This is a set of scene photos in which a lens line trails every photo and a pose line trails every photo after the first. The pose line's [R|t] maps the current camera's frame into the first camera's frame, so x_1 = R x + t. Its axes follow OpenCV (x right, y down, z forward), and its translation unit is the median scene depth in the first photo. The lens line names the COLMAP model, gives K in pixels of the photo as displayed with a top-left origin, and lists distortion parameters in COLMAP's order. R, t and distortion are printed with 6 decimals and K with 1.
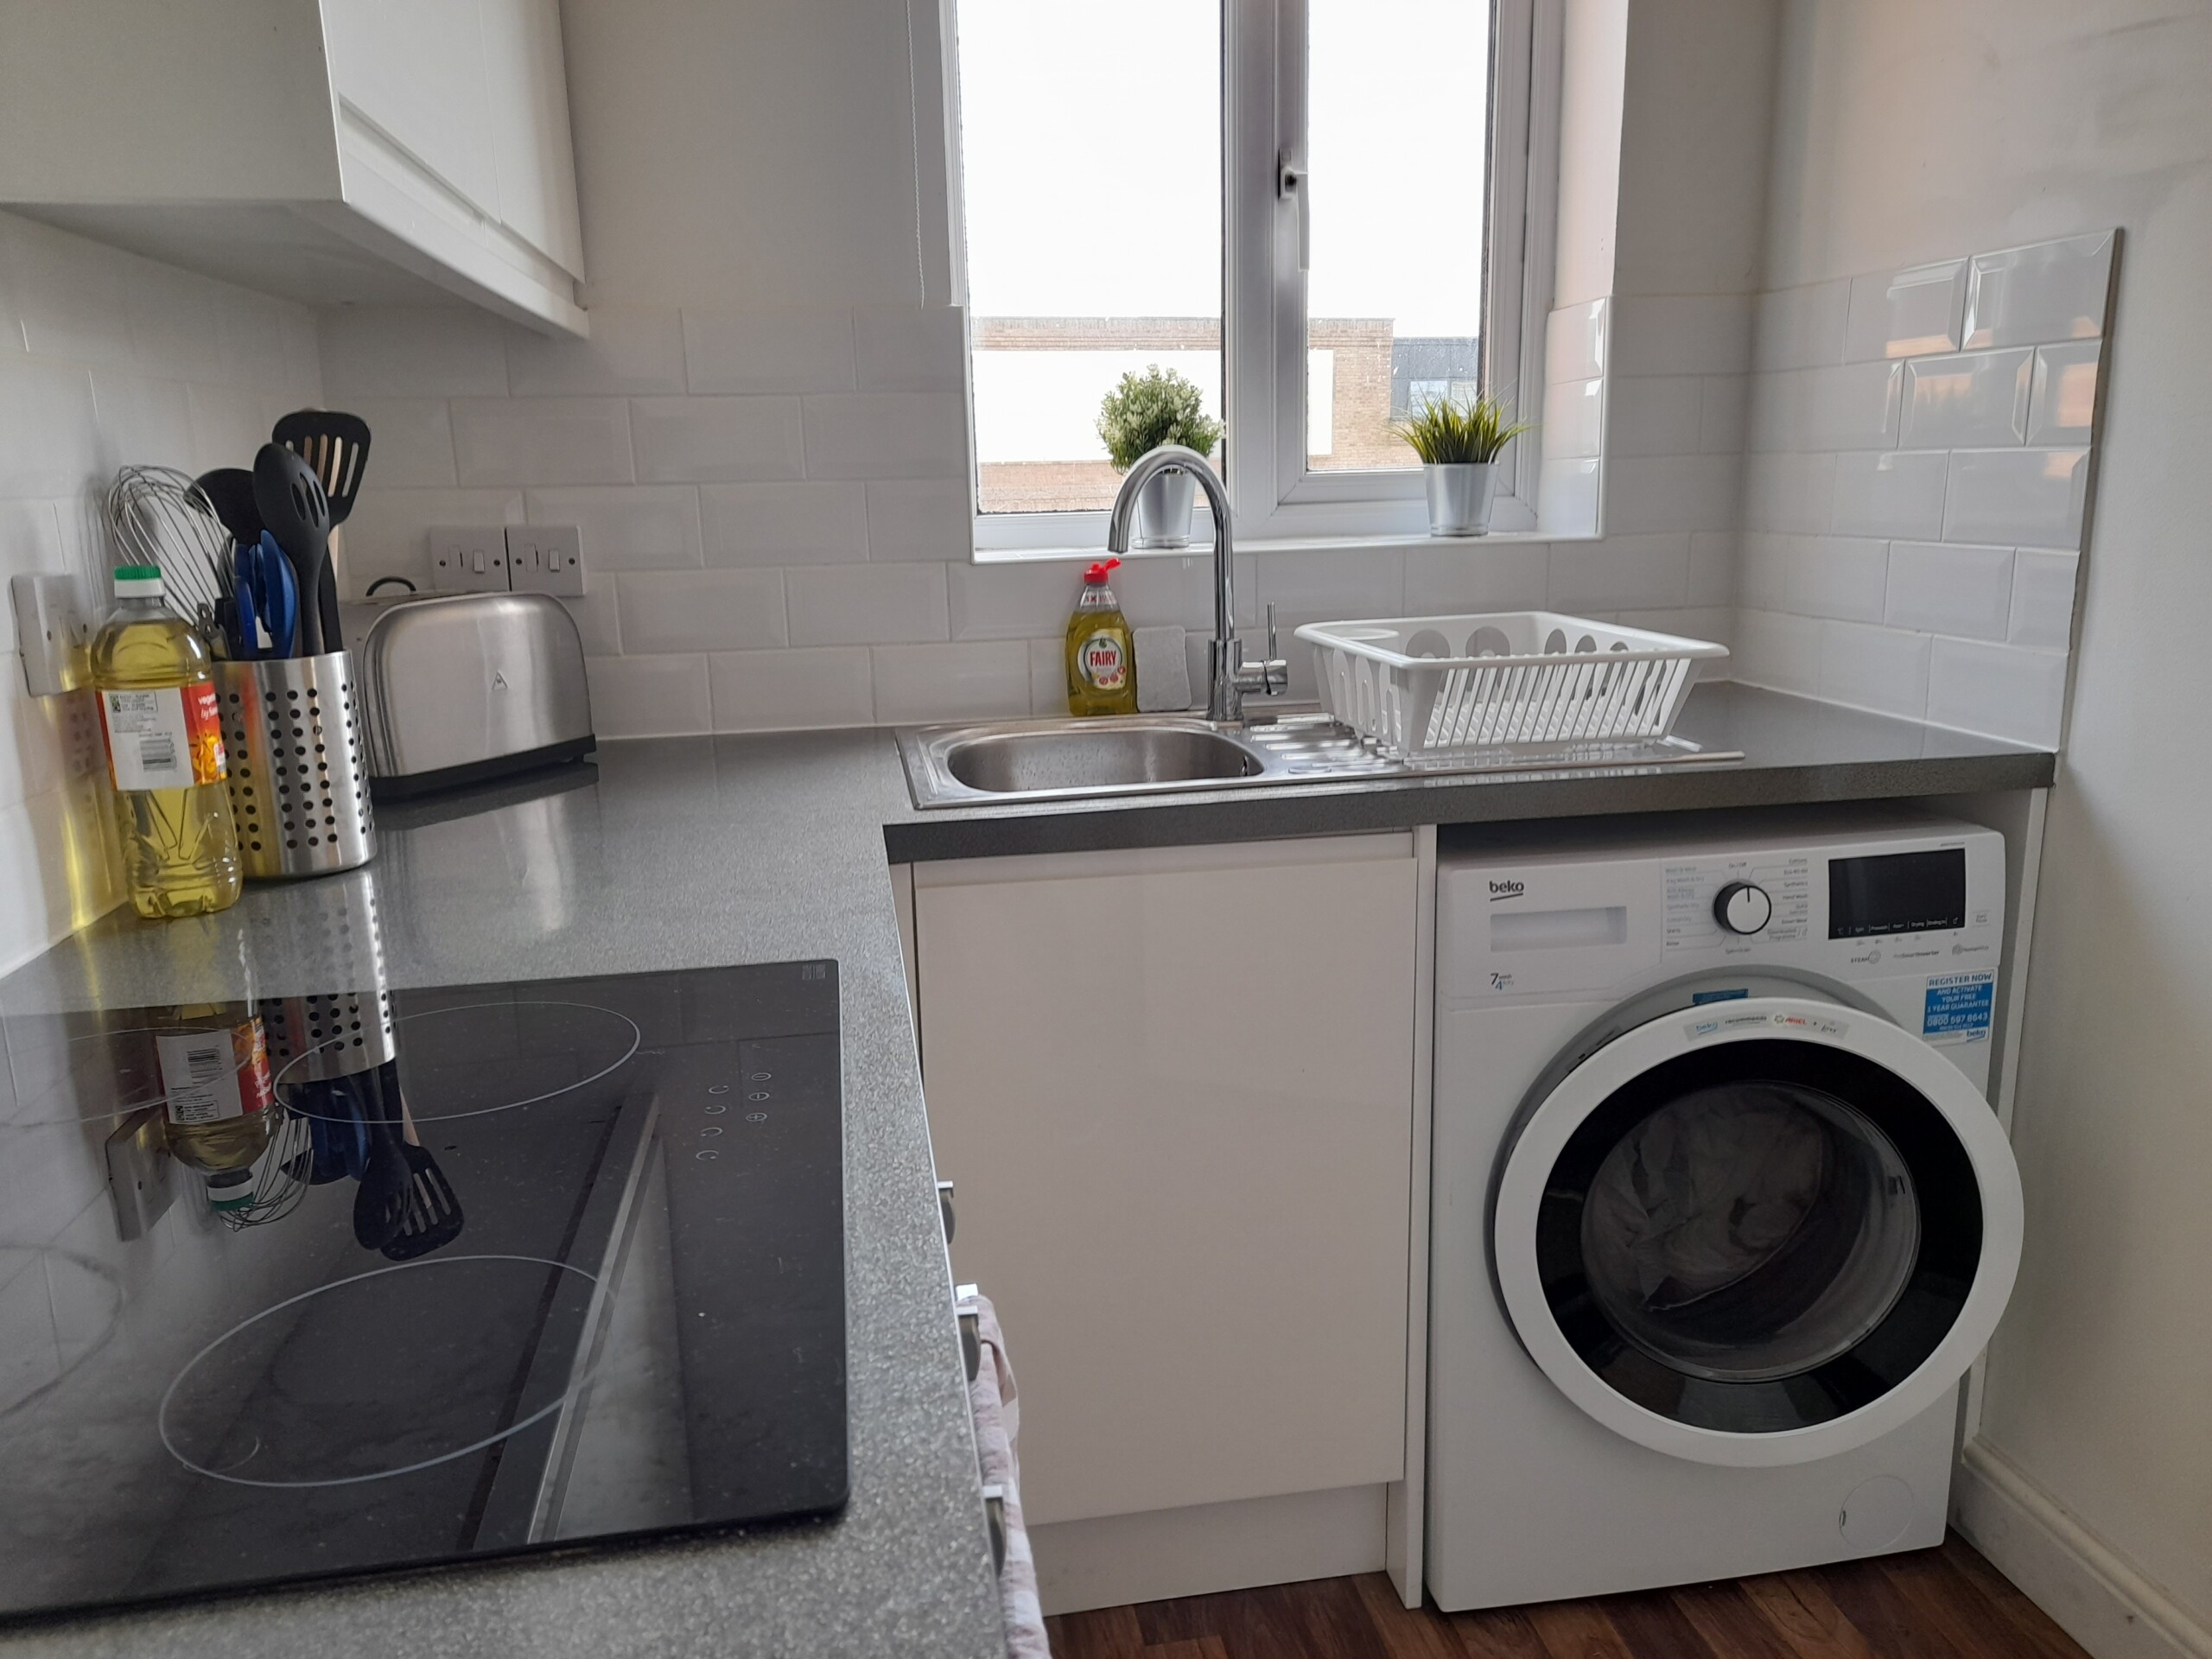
lens RADIAL K [[1581.6, 0, 1106.0], [0, 1581.6, 829.5], [0, 0, 1]] dist [0.040253, -0.095354]
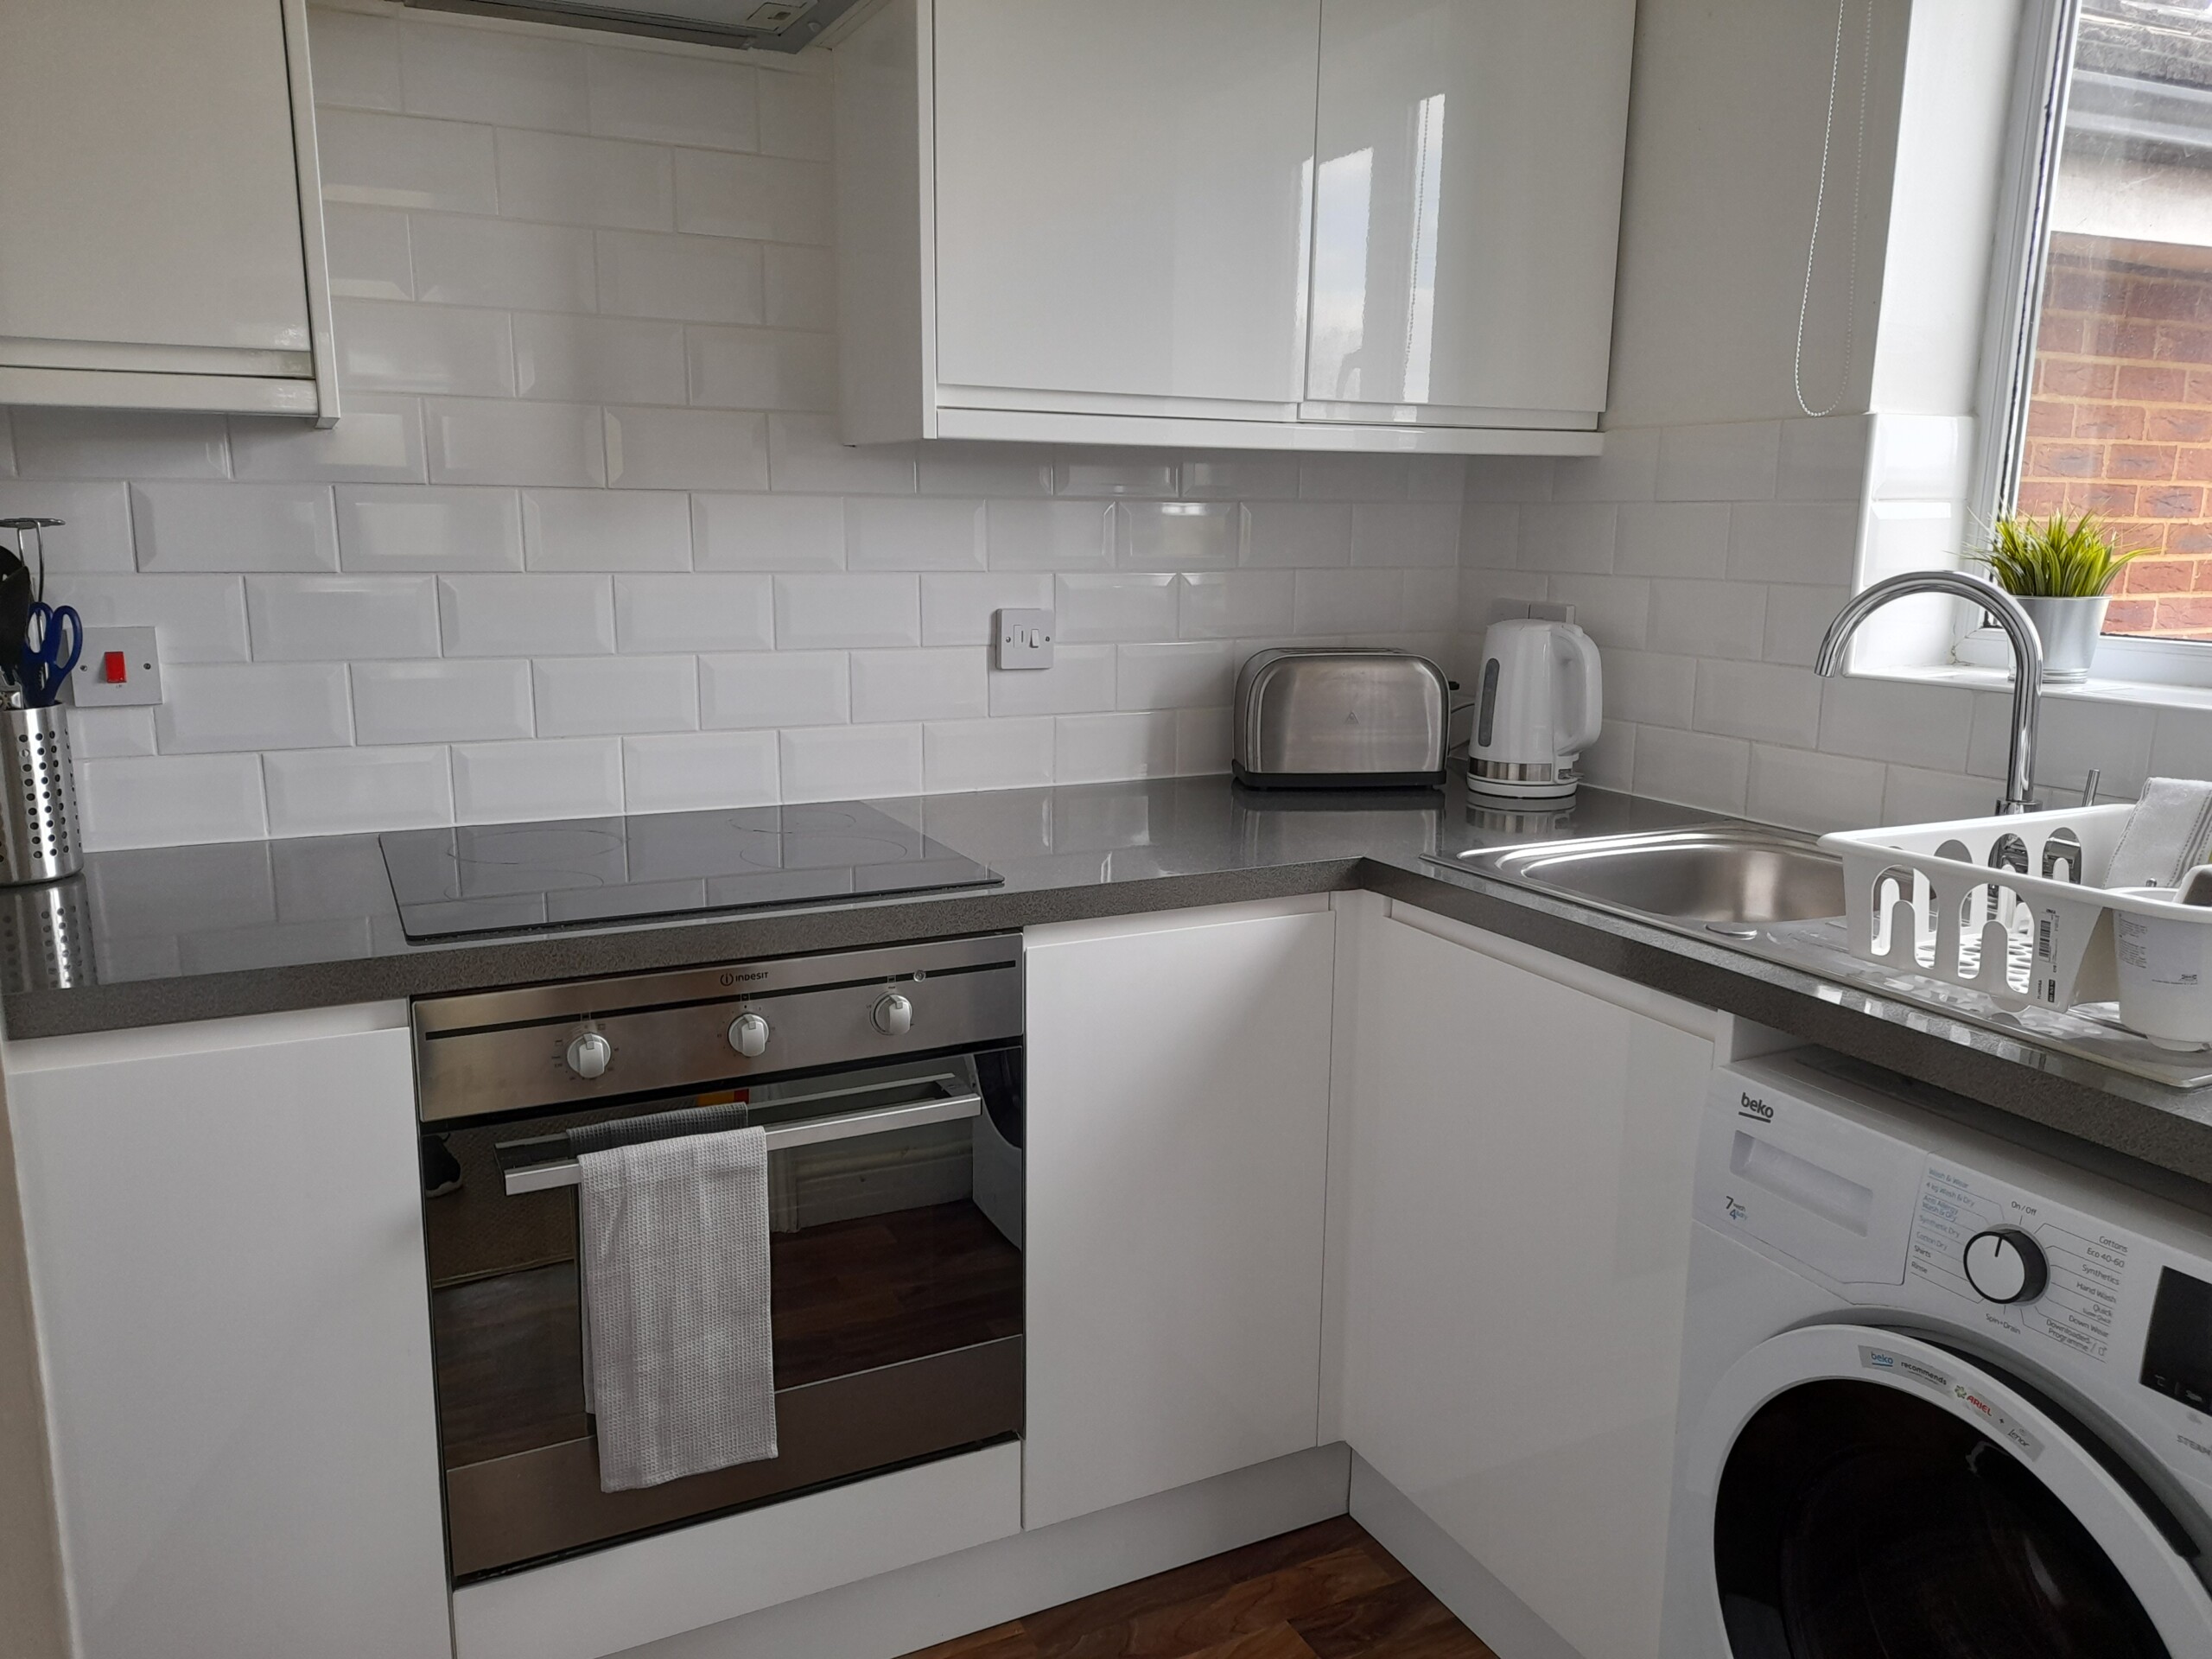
lens RADIAL K [[1581.6, 0, 1106.0], [0, 1581.6, 829.5], [0, 0, 1]] dist [0.040253, -0.095354]
pose [[0.278585, 0.207236, -0.937787, 0.912512], [-0.231464, 0.962148, 0.143859, -0.148532], [0.932103, 0.176986, 0.316007, 0.357489]]
